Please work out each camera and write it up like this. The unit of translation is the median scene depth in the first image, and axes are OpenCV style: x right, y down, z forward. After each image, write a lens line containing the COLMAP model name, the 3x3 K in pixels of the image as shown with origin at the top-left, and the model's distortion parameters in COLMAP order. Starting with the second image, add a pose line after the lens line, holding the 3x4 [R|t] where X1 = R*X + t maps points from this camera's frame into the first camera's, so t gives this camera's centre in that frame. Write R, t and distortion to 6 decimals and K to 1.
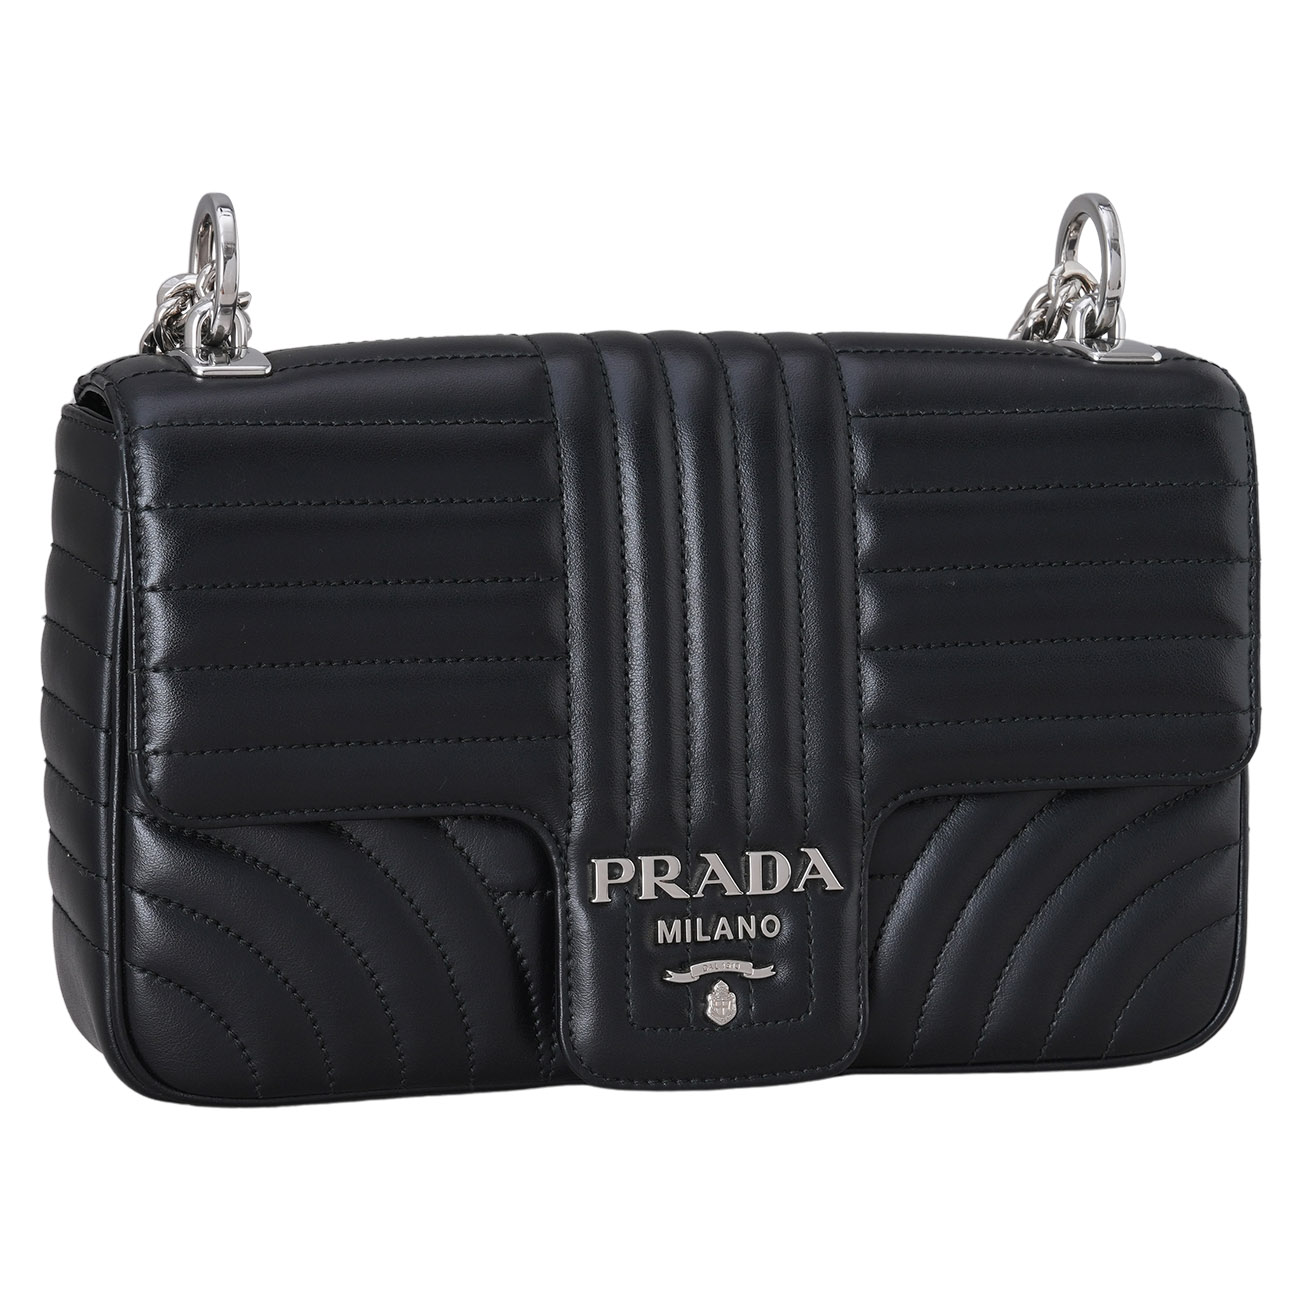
lens RADIAL K [[5137.3, 0, 650.0], [0, 5137.3, 650.0], [0, 0, 1]] dist [0.032937, 1.495105]
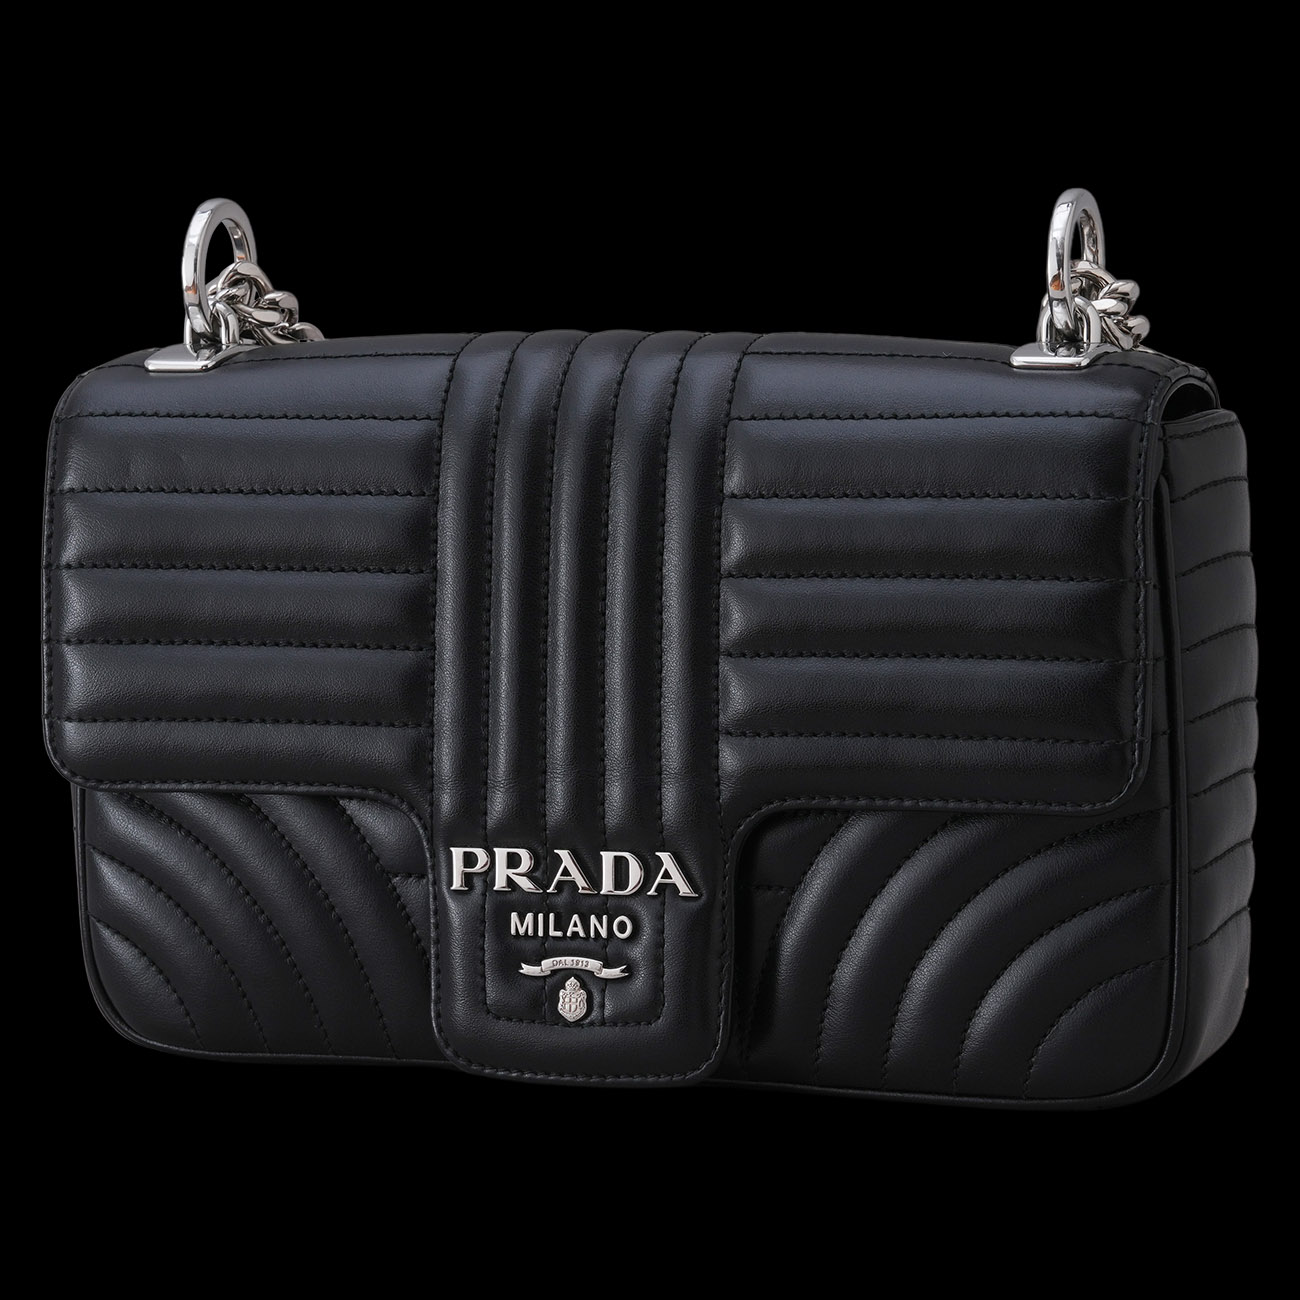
lens RADIAL K [[5137.3, 0, 650.0], [0, 5137.3, 650.0], [0, 0, 1]] dist [0.032937, 1.495105]
pose [[0.793676, 0.044779, -0.606691, 0.633877], [-0.042187, 0.998938, 0.018542, -0.018958], [0.606876, 0.010878, 0.794722, 0.209426]]
